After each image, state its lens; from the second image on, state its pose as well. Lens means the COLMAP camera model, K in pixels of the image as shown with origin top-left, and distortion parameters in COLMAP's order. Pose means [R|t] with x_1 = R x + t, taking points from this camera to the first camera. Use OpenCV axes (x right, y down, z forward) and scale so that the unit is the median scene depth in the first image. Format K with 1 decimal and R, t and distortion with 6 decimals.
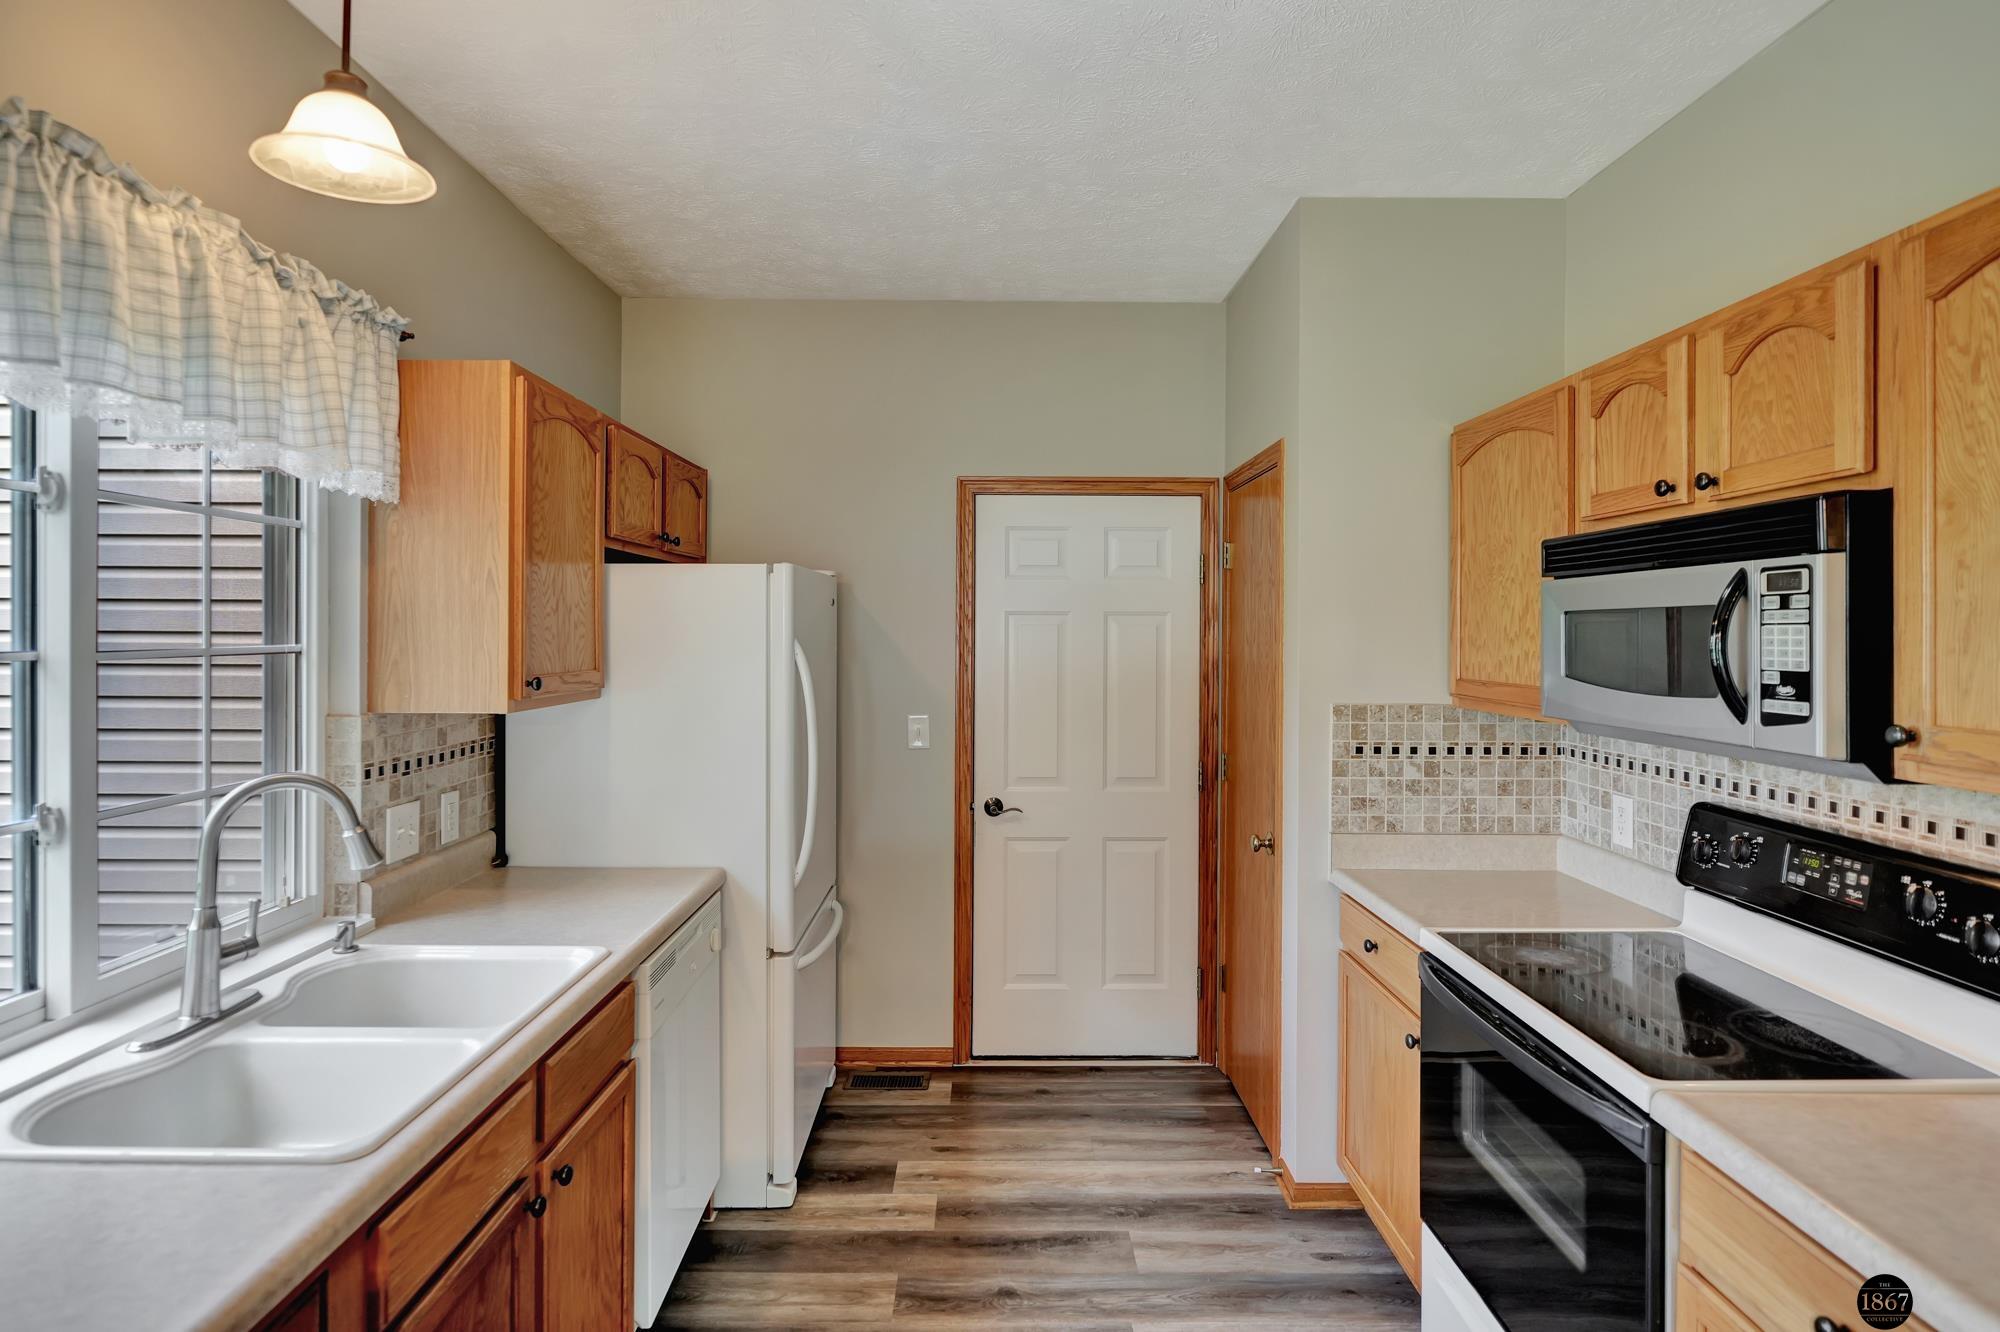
lens RADIAL K [[1032.9, 0, 989.5], [0, 1032.9, 630.3], [0, 0, 1]] dist [-0.002357, -0.000718]
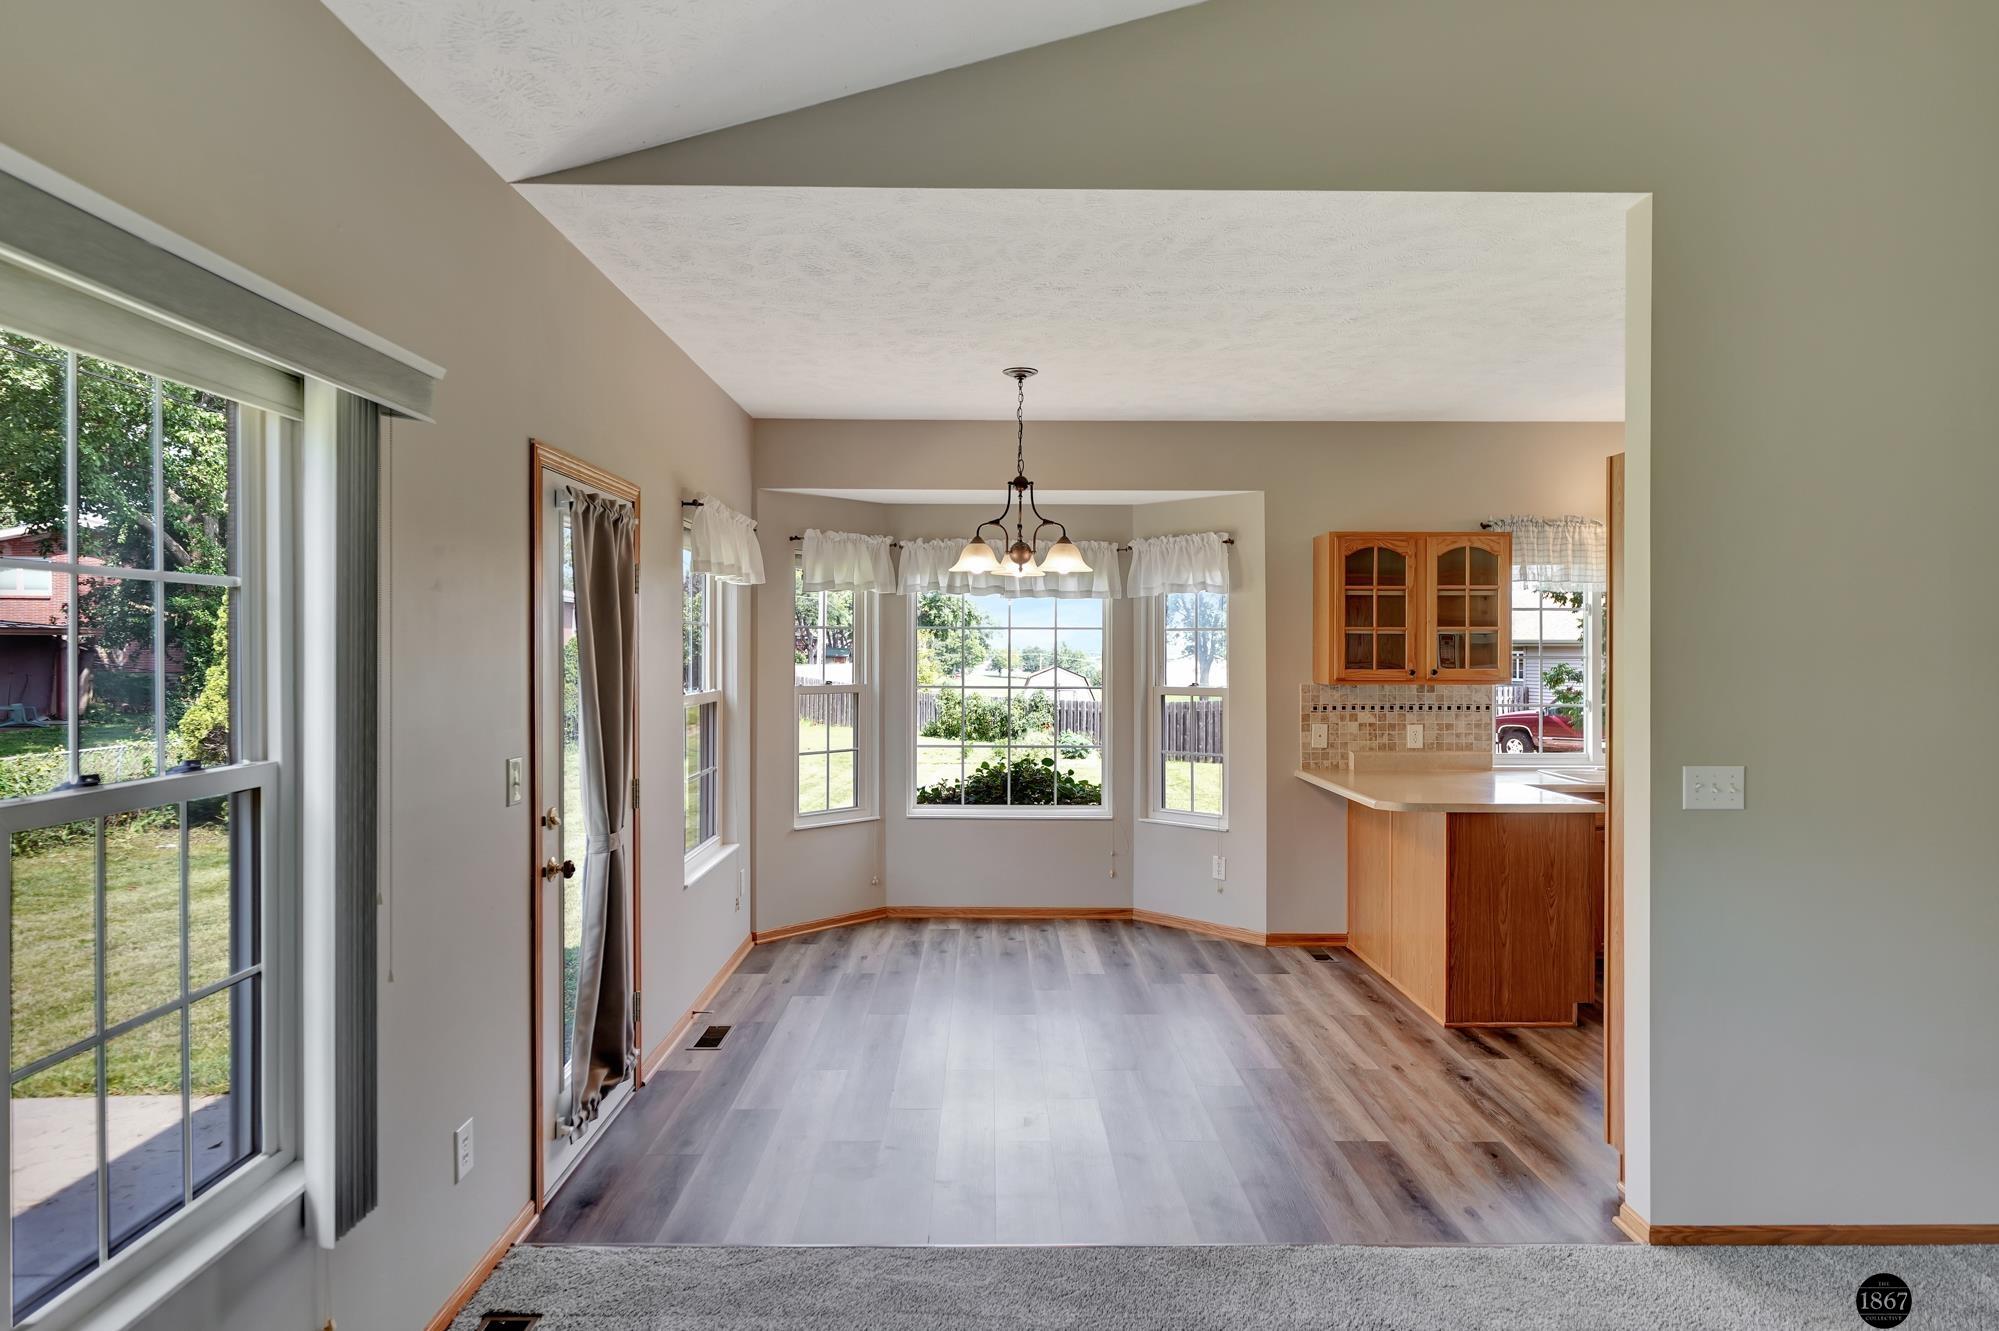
lens RADIAL K [[1139.0, 0, 996.8], [0, 1139.0, 655.5], [0, 0, 1]] dist [0.002118, 0.000676]
pose [[0.004162, -0.000594, -0.999991, 1.901170], [0.000923, 0.999999, -0.000590, 0.013122], [0.999991, -0.000921, 0.004162, -0.658542]]
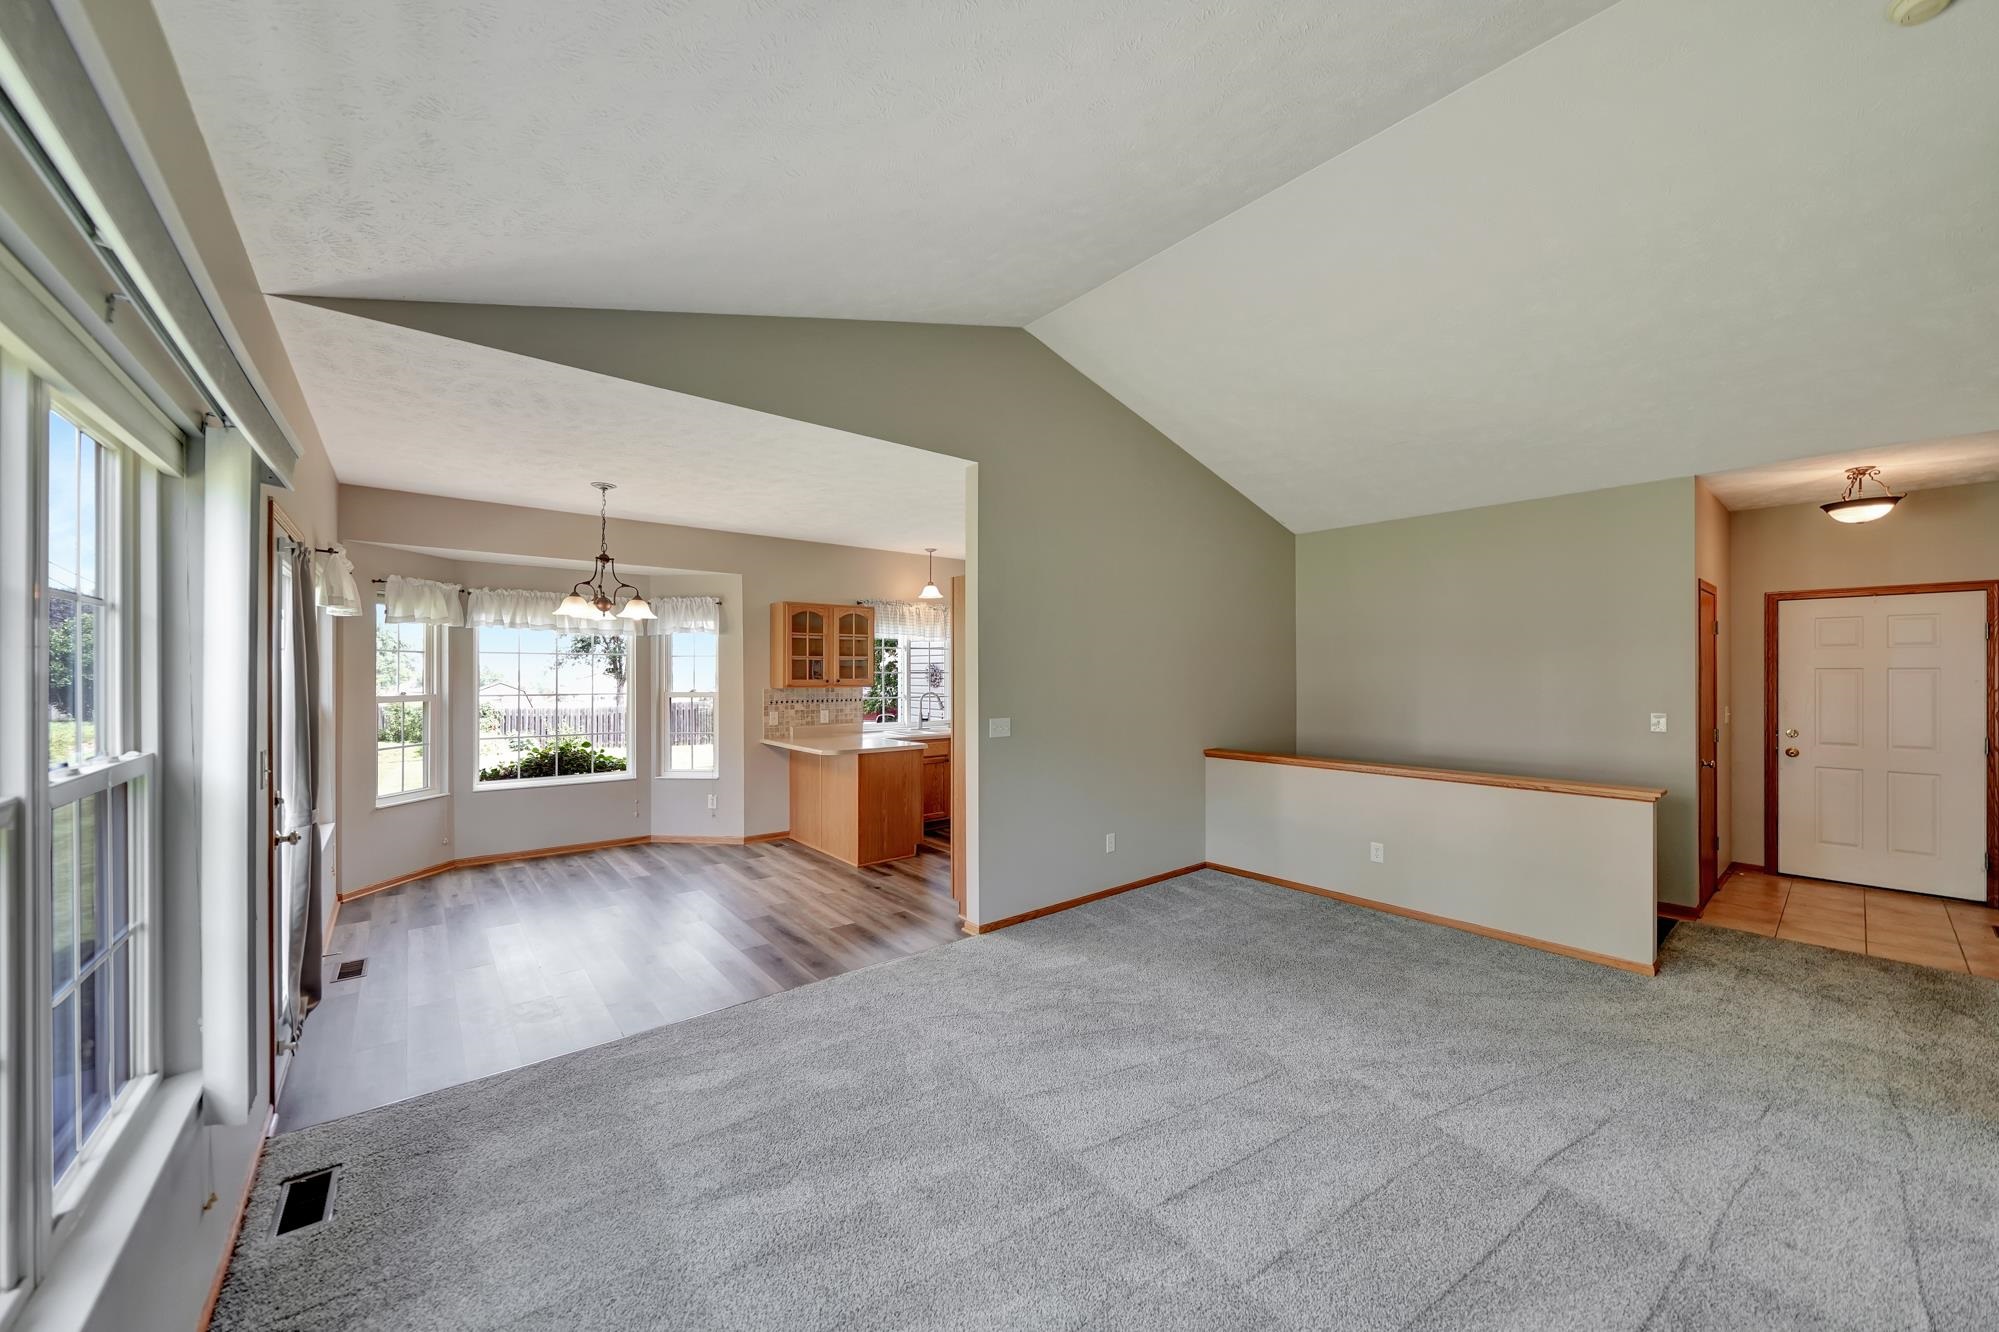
lens RADIAL K [[718.9, 0, 975.3], [0, 718.9, 673.0], [0, 0, 1]] dist [-0.000034, 0.000067]
pose [[0.615124, -0.003883, -0.788421, 2.027489], [0.004793, 0.999988, -0.001185, 0.022797], [0.788416, -0.003050, 0.615135, -1.010159]]
